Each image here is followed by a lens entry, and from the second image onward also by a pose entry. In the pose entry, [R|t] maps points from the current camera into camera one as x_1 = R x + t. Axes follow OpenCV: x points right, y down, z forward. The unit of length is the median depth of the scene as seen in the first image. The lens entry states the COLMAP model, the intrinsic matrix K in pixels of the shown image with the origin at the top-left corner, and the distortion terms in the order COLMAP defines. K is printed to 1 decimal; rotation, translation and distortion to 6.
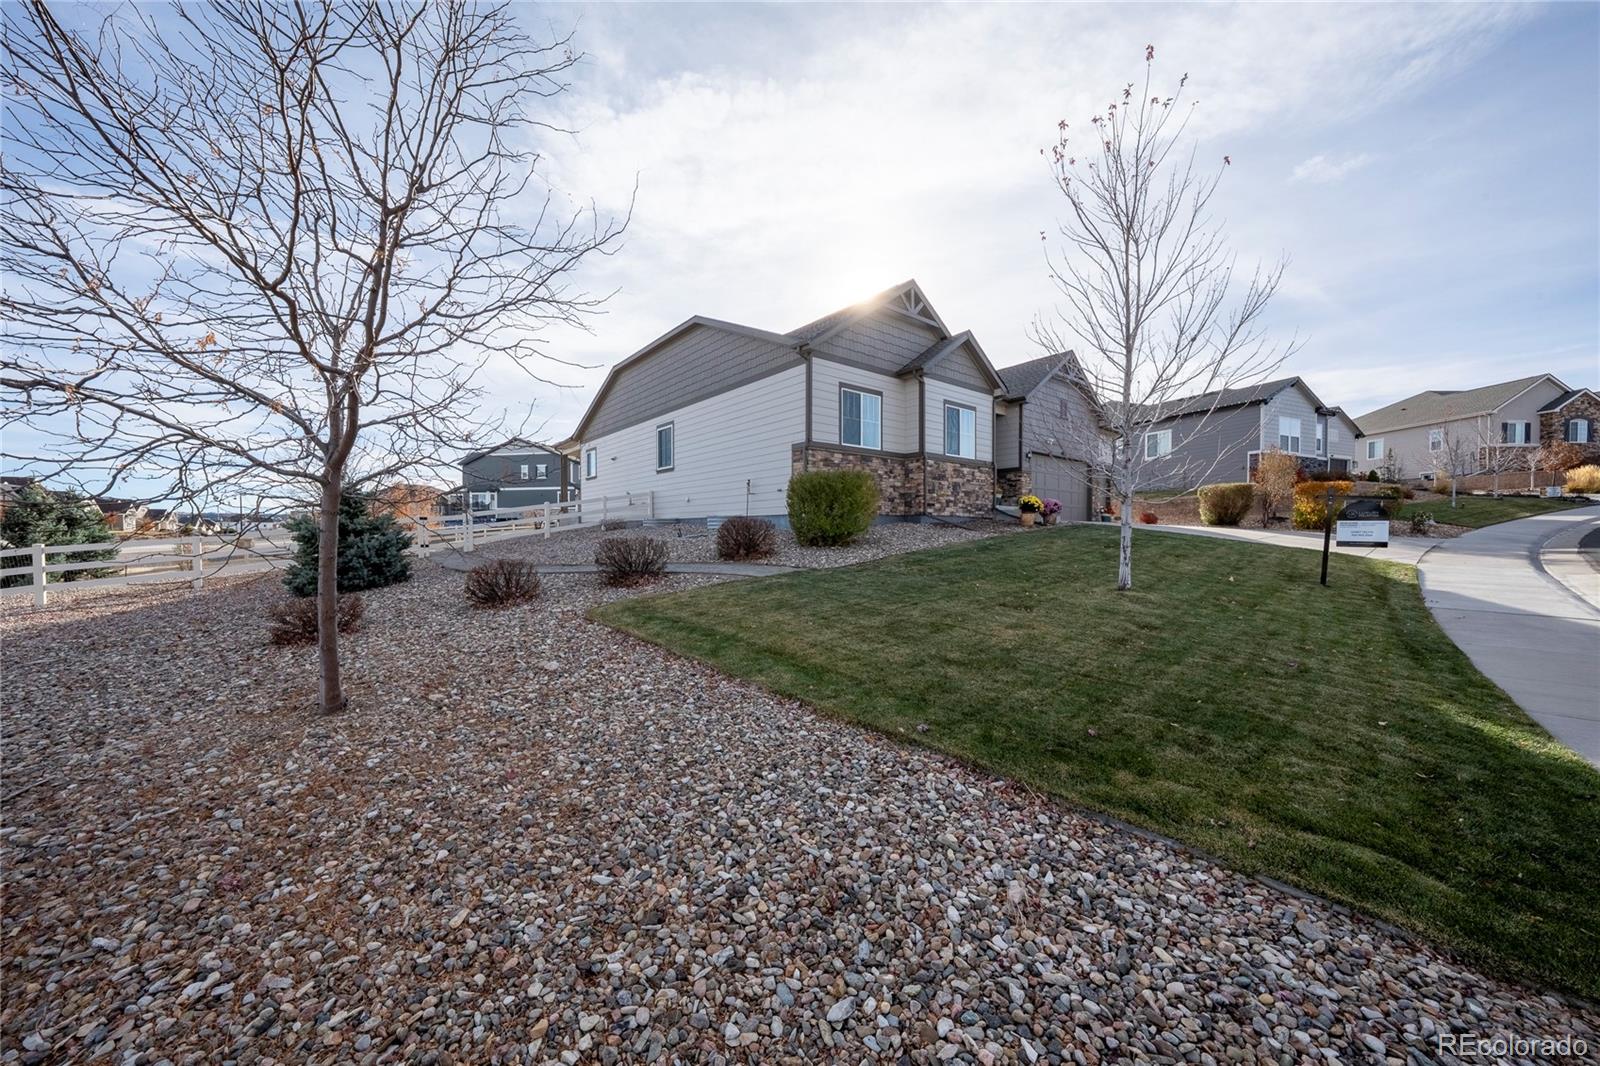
lens RADIAL K [[556.0, 0, 802.8], [0, 556.0, 535.8], [0, 0, 1]] dist [-0.025628, 0.004636]
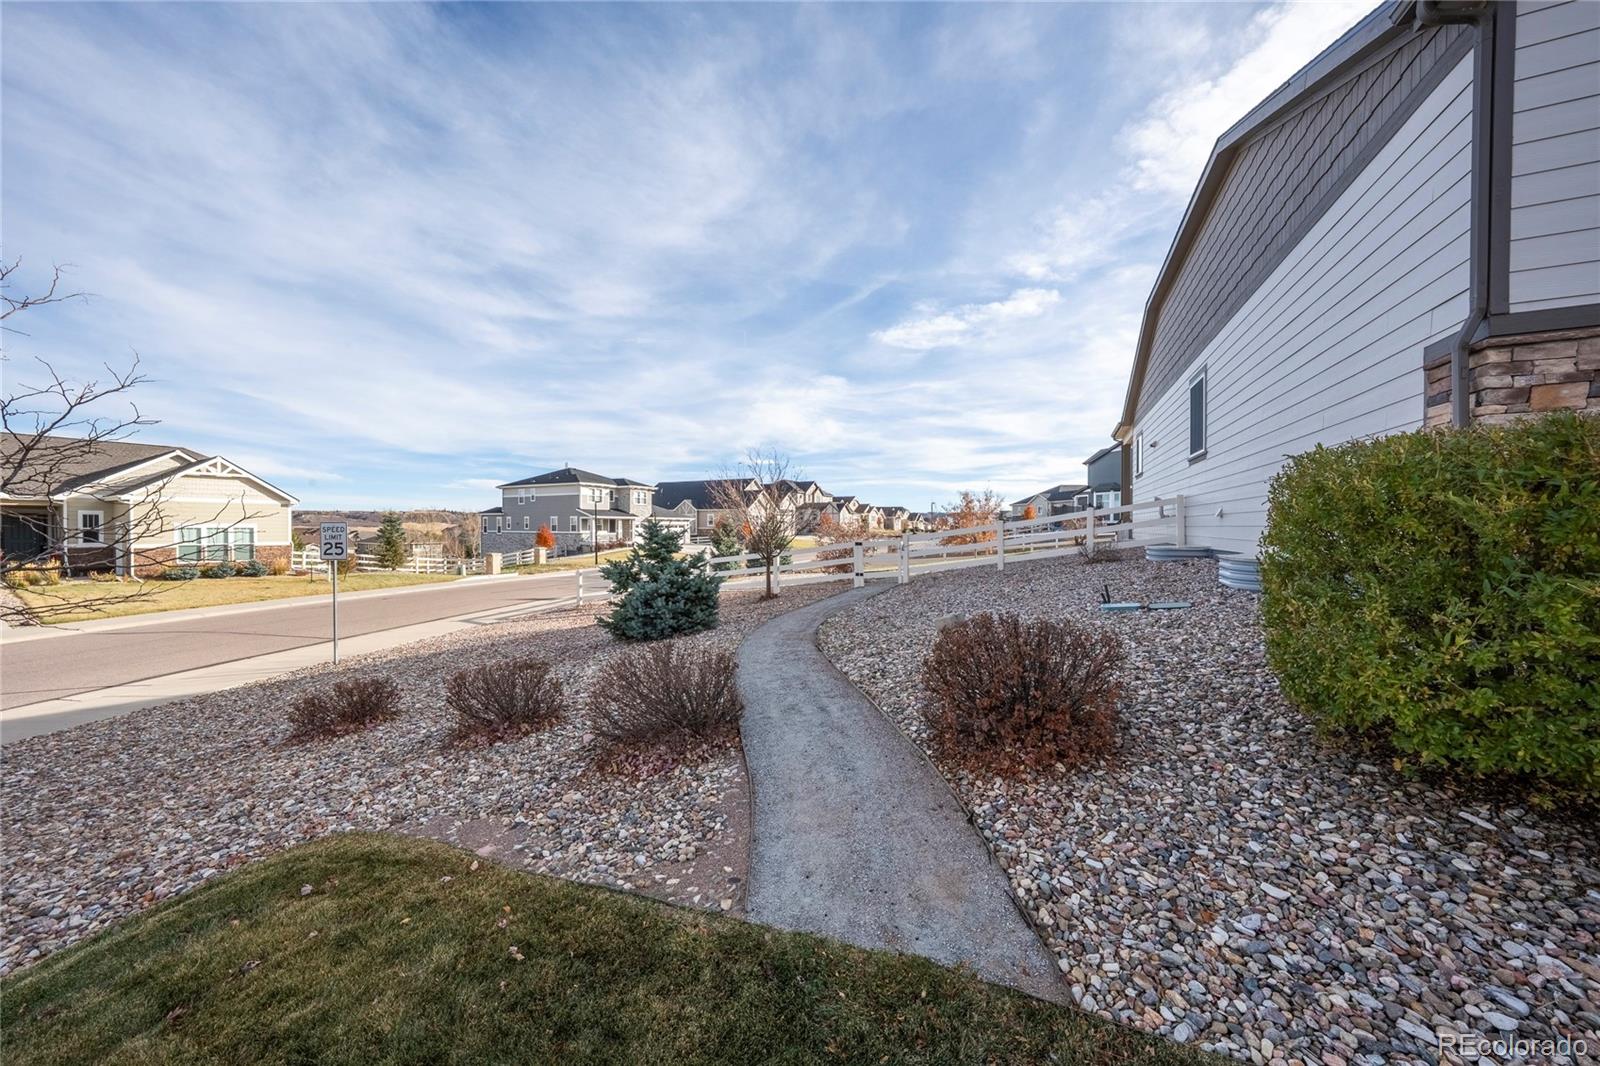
lens RADIAL K [[556.0, 0, 802.8], [0, 556.0, 535.8], [0, 0, 1]] dist [-0.025628, 0.004636]
pose [[0.434849, 0.017336, -0.900336, 0.086799], [-0.008261, 0.999849, 0.015262, -0.054895], [0.900465, 0.000801, 0.434927, 0.488255]]
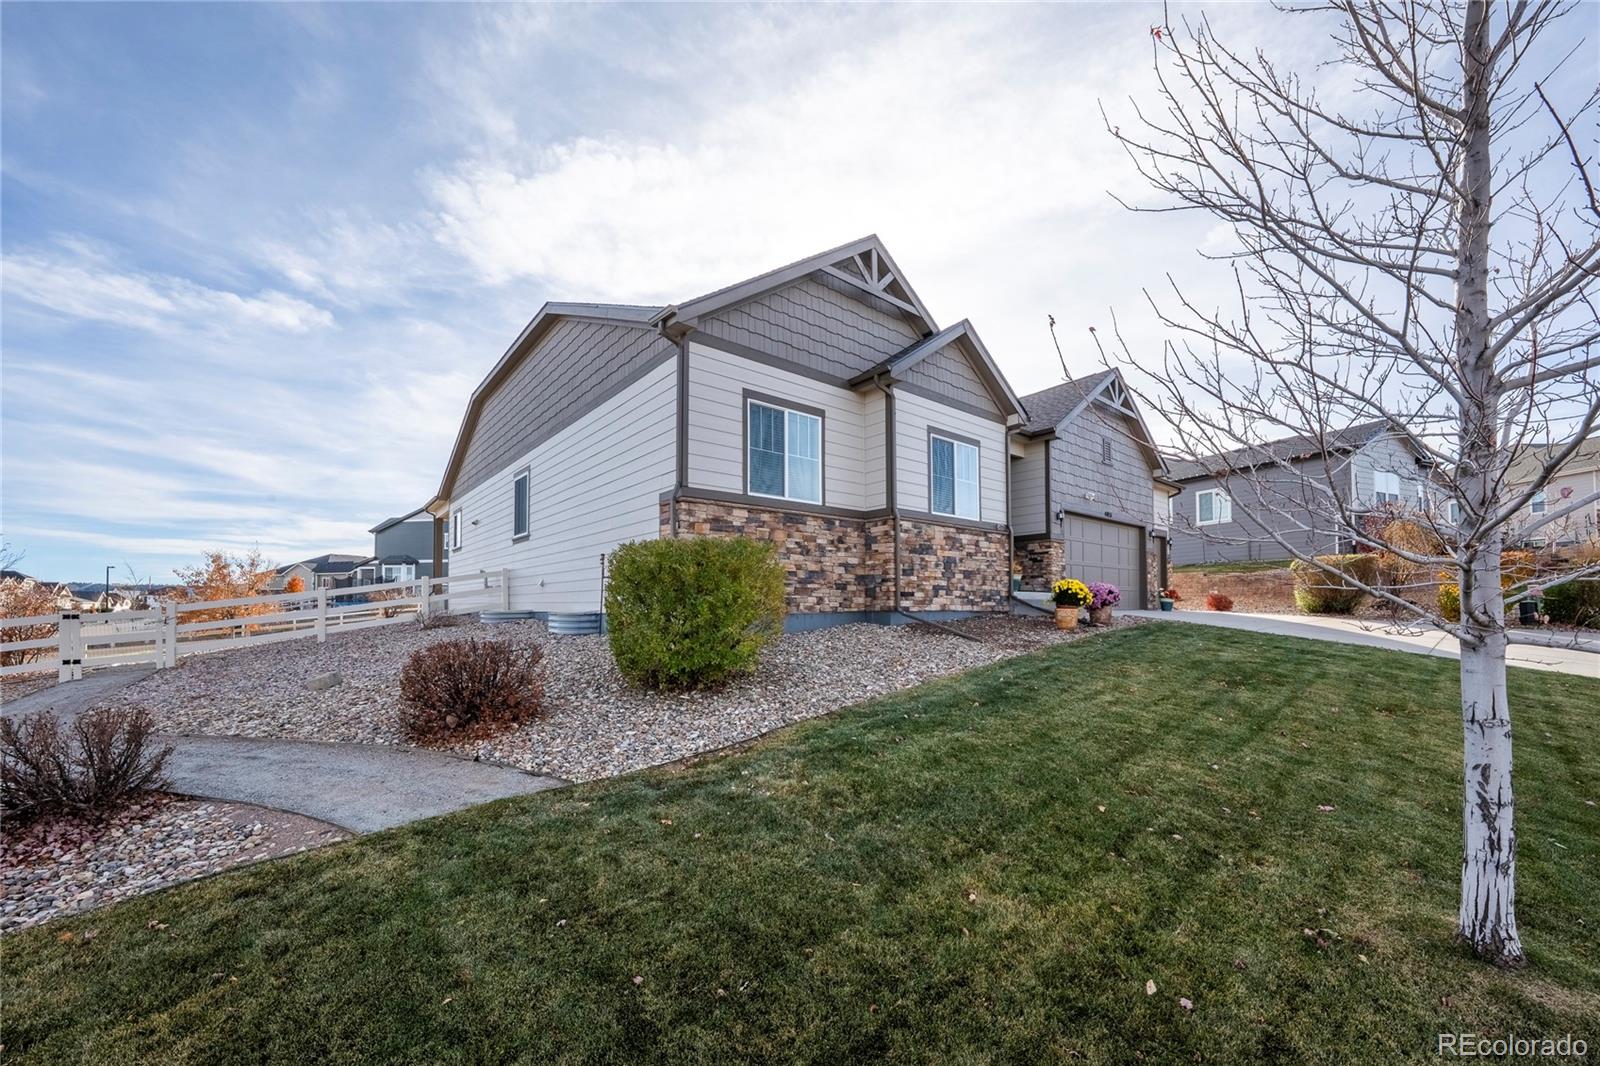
lens RADIAL K [[595.2, 0, 805.5], [0, 595.2, 574.9], [0, 0, 1]] dist [-0.001933, -0.000118]
pose [[0.999991, -0.001434, 0.004001, 0.112215], [0.001662, 0.998341, -0.057552, -0.038438], [-0.003912, 0.057558, 0.998334, 0.333498]]
